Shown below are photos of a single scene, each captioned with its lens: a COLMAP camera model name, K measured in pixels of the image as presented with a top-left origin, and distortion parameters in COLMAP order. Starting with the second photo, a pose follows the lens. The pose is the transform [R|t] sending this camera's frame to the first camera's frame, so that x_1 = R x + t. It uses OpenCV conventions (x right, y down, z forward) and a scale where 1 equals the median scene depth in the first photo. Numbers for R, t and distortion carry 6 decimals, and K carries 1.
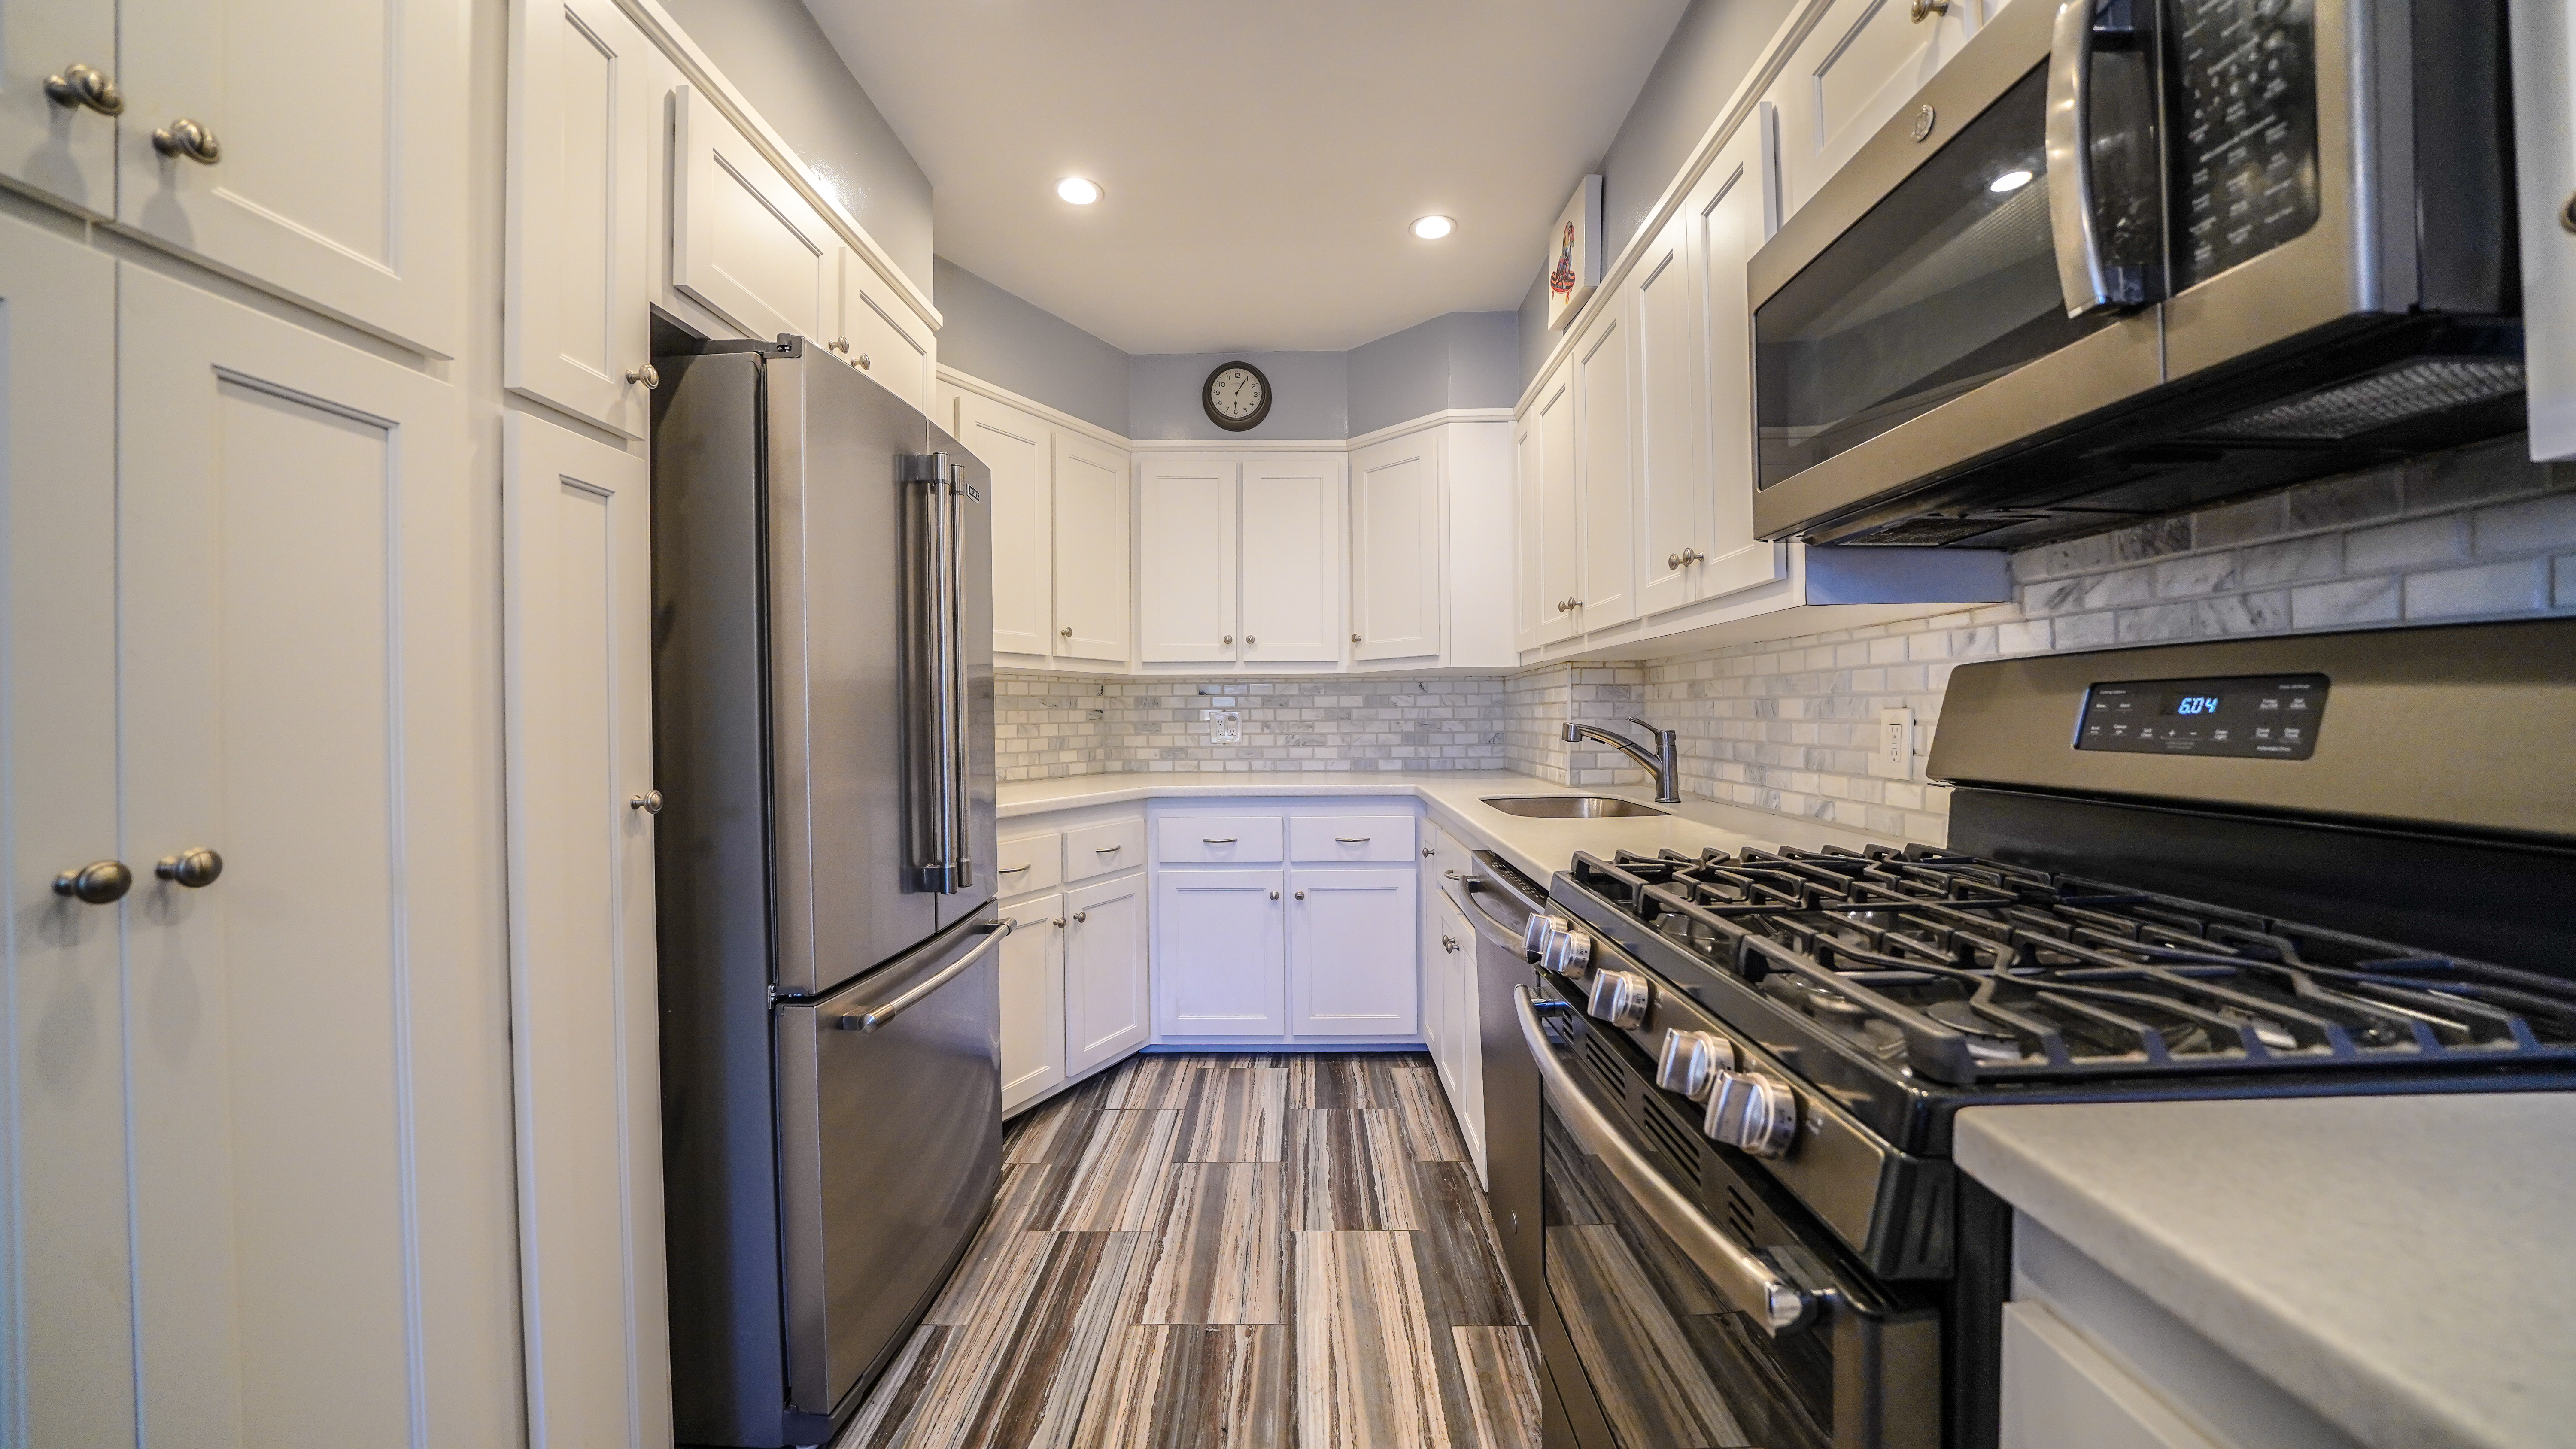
lens RADIAL K [[895.5, 0, 1281.0], [0, 895.5, 719.0], [0, 0, 1]] dist [-0.021844, -0.000102]
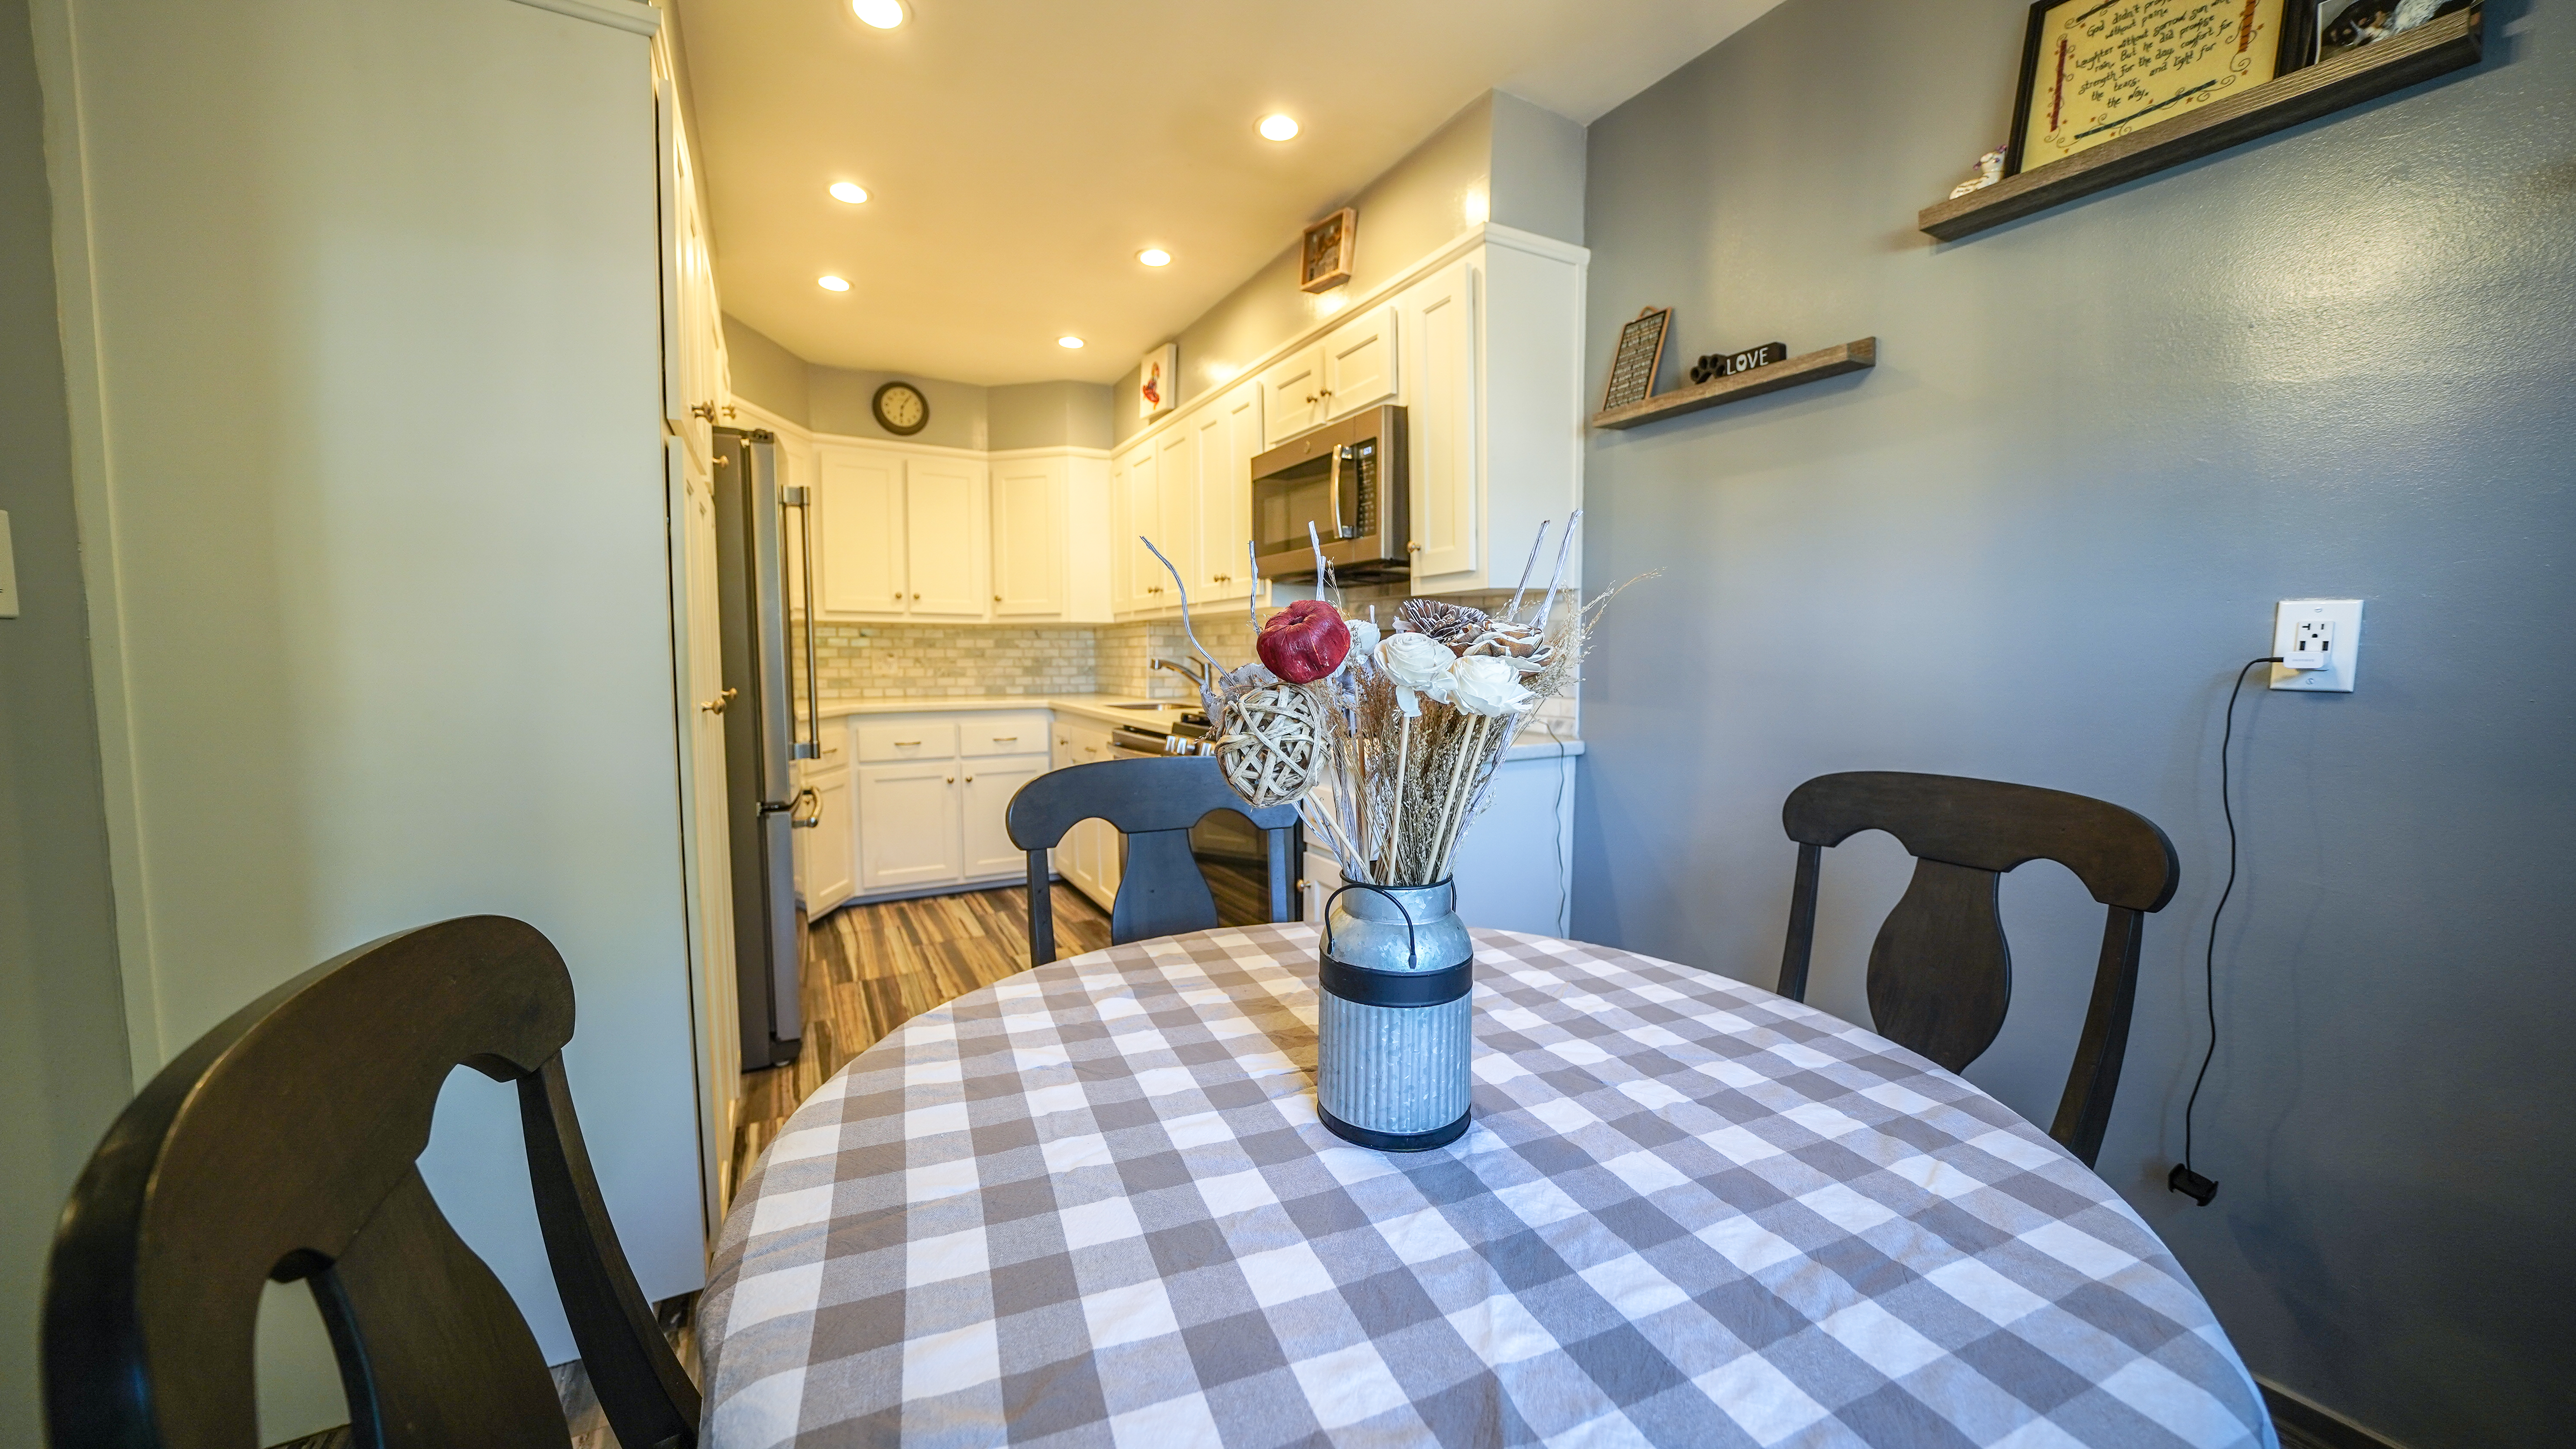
lens RADIAL K [[895.5, 0, 1281.0], [0, 895.5, 719.0], [0, 0, 1]] dist [-0.021844, -0.000102]
pose [[0.865205, -0.027668, 0.500654, -0.247661], [-0.005041, 0.997946, 0.063861, 0.006675], [-0.501393, -0.057777, 0.863288, -0.458120]]
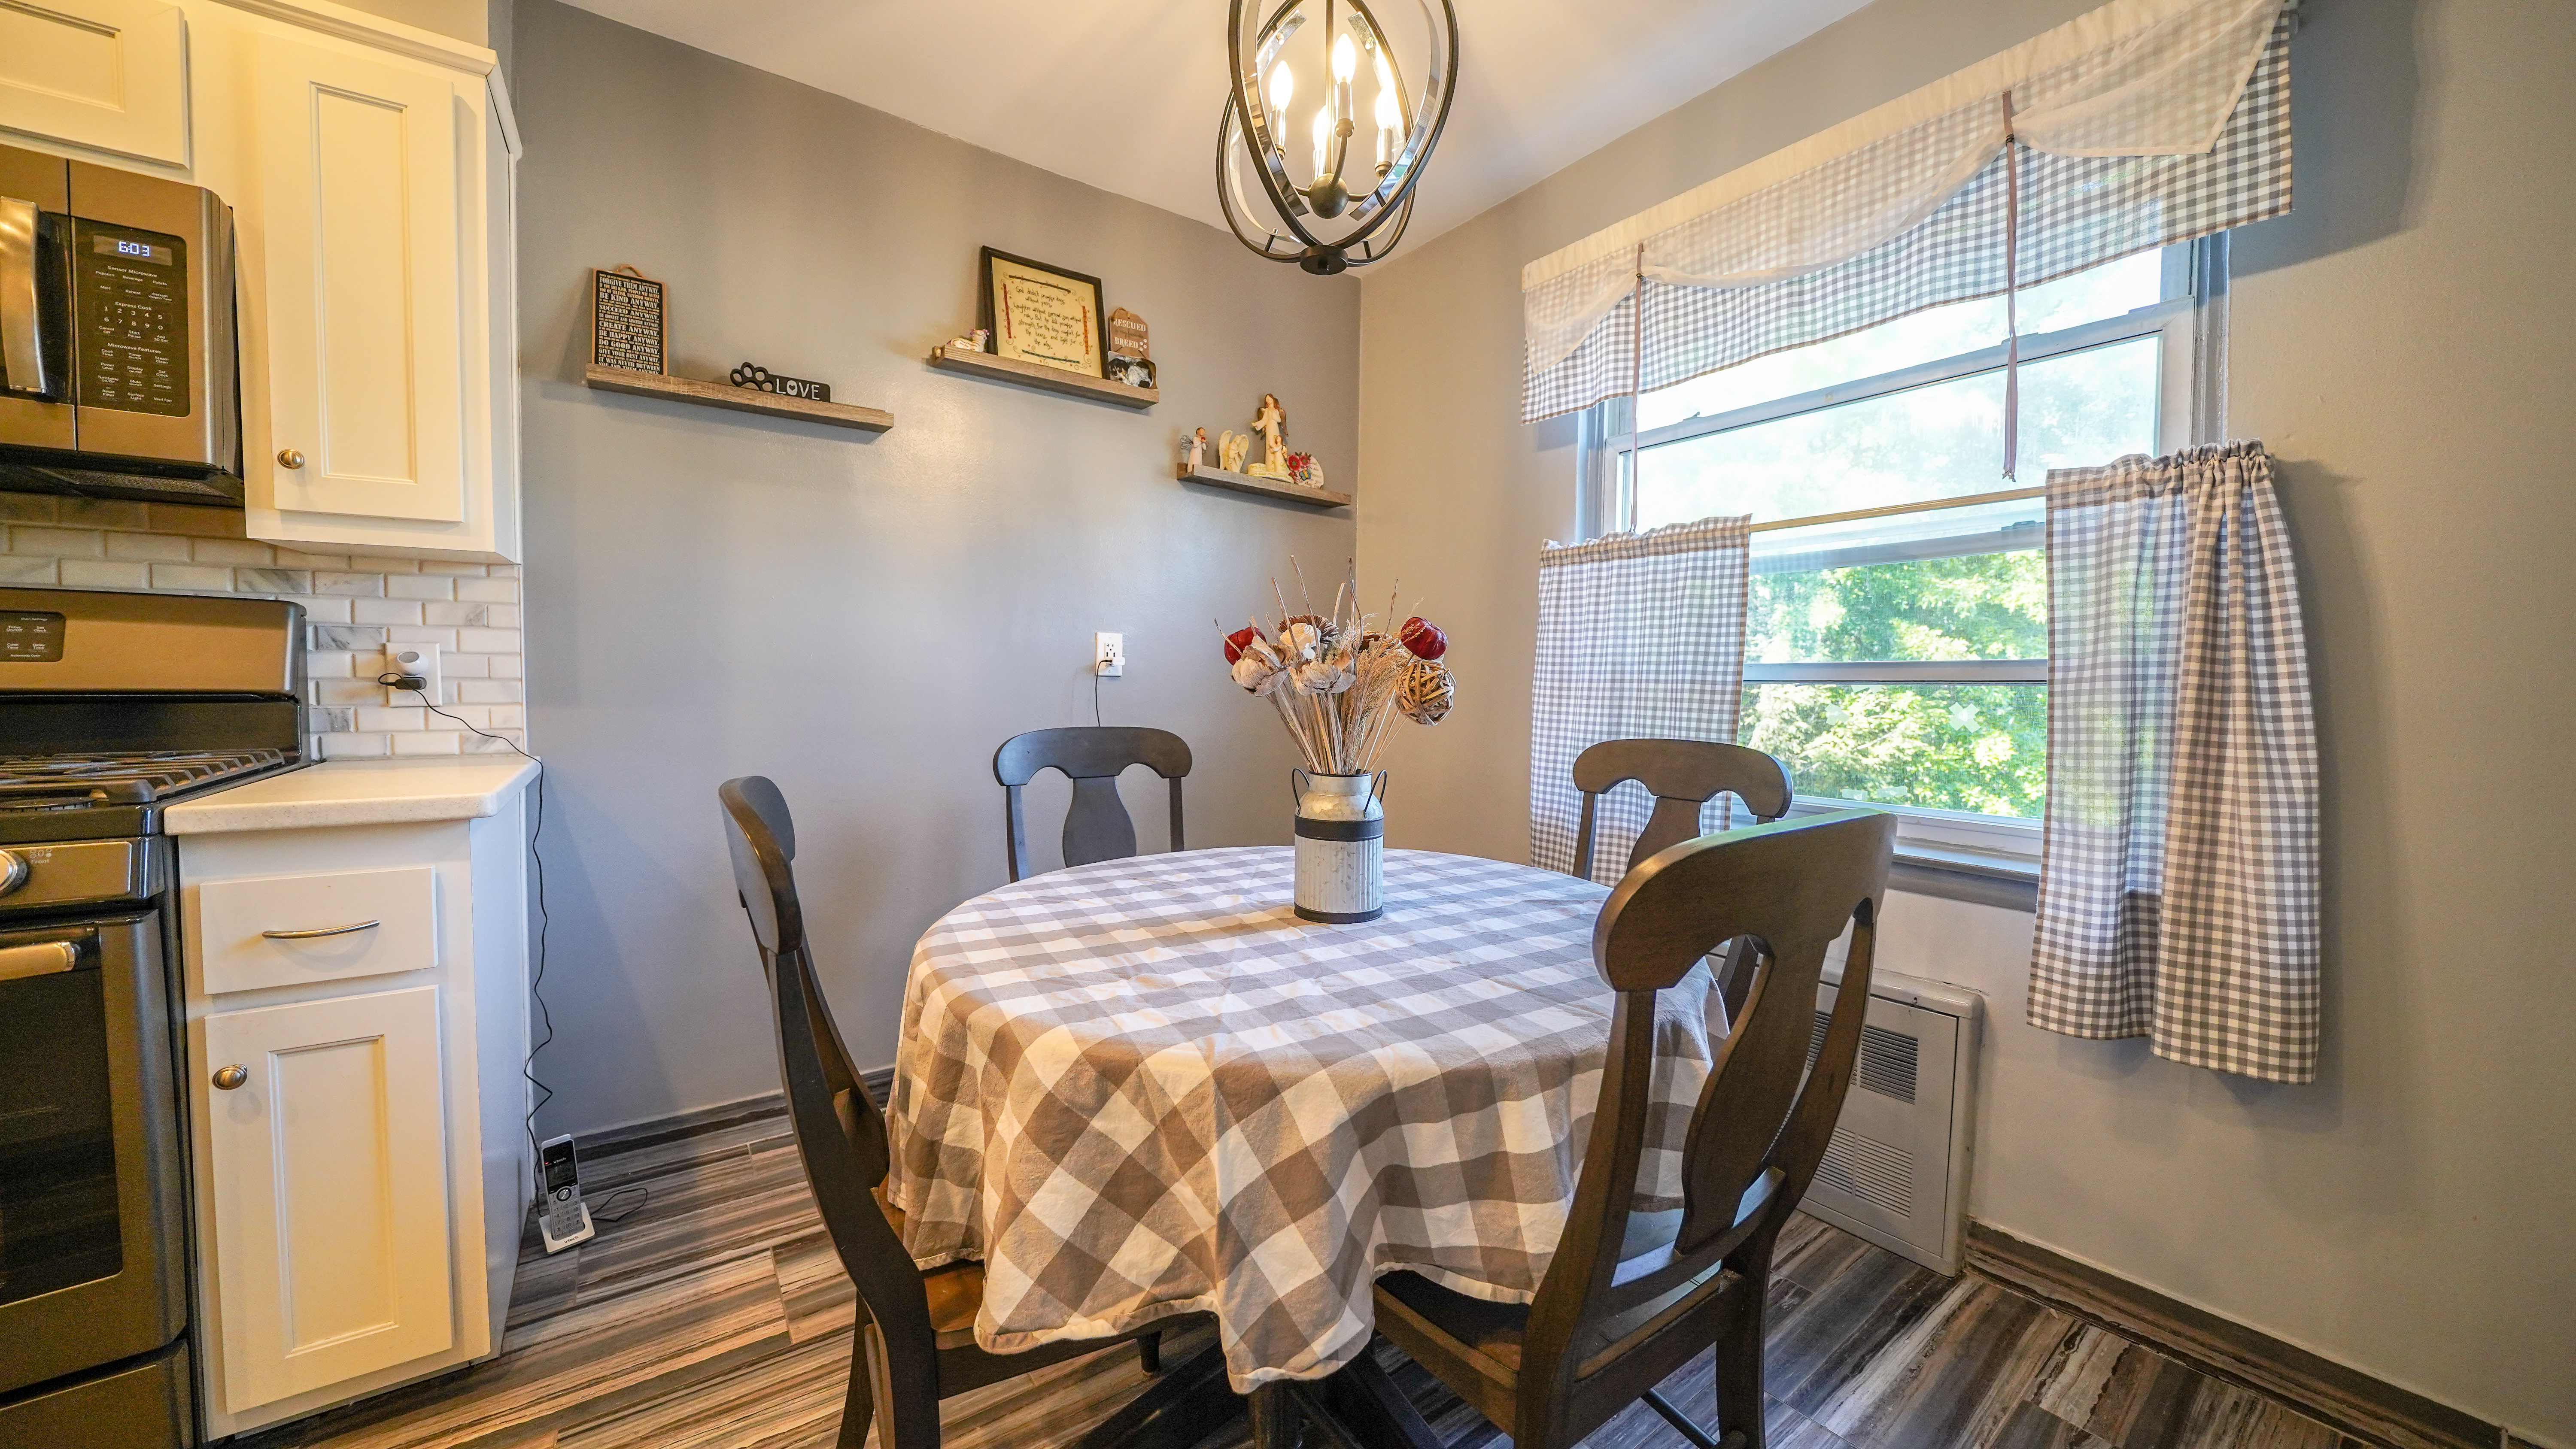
lens RADIAL K [[895.5, 0, 1281.0], [0, 895.5, 719.0], [0, 0, 1]] dist [-0.021844, -0.000102]
pose [[-0.592118, -0.034320, 0.805120, -0.424212], [-0.002250, 0.999159, 0.040936, 0.021921], [-0.805848, 0.022428, -0.591697, 0.007231]]
